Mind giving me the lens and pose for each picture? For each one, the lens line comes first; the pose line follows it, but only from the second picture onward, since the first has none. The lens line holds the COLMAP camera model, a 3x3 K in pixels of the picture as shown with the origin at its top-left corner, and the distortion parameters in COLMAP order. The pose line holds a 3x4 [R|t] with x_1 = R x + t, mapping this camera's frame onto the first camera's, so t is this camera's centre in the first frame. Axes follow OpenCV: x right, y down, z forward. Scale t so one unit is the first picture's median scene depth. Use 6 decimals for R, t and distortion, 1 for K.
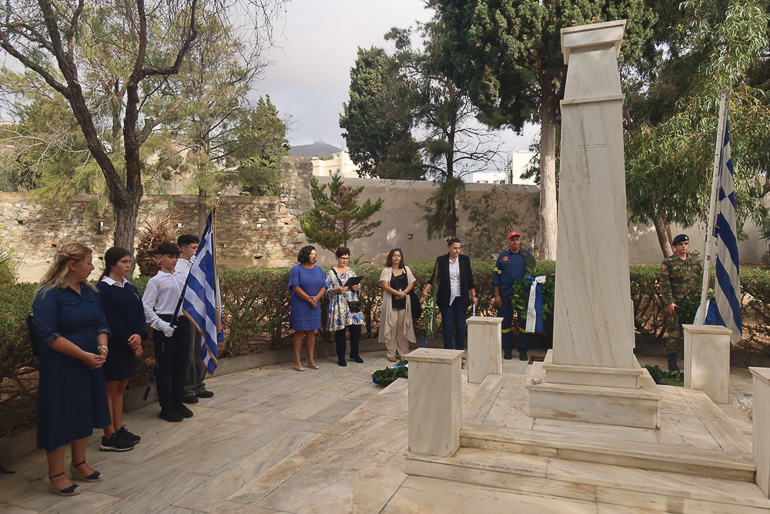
lens RADIAL K [[524.0, 0, 385.0], [0, 524.0, 257.0], [0, 0, 1]] dist [-0.007569, -0.001186]
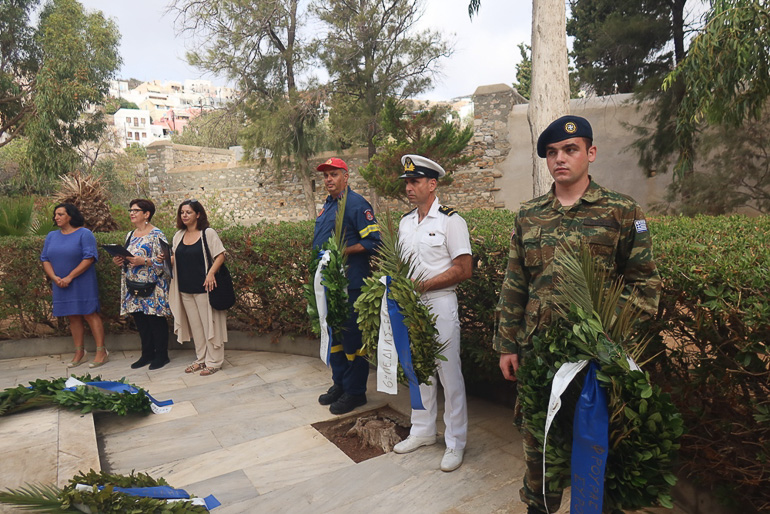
lens RADIAL K [[524.0, 0, 385.0], [0, 524.0, 257.0], [0, 0, 1]] dist [-0.007569, -0.001186]
pose [[0.777512, 0.029748, -0.628164, 0.272997], [0.031301, 0.995812, 0.085901, 0.002195], [0.628088, -0.086452, 0.773325, 0.285998]]
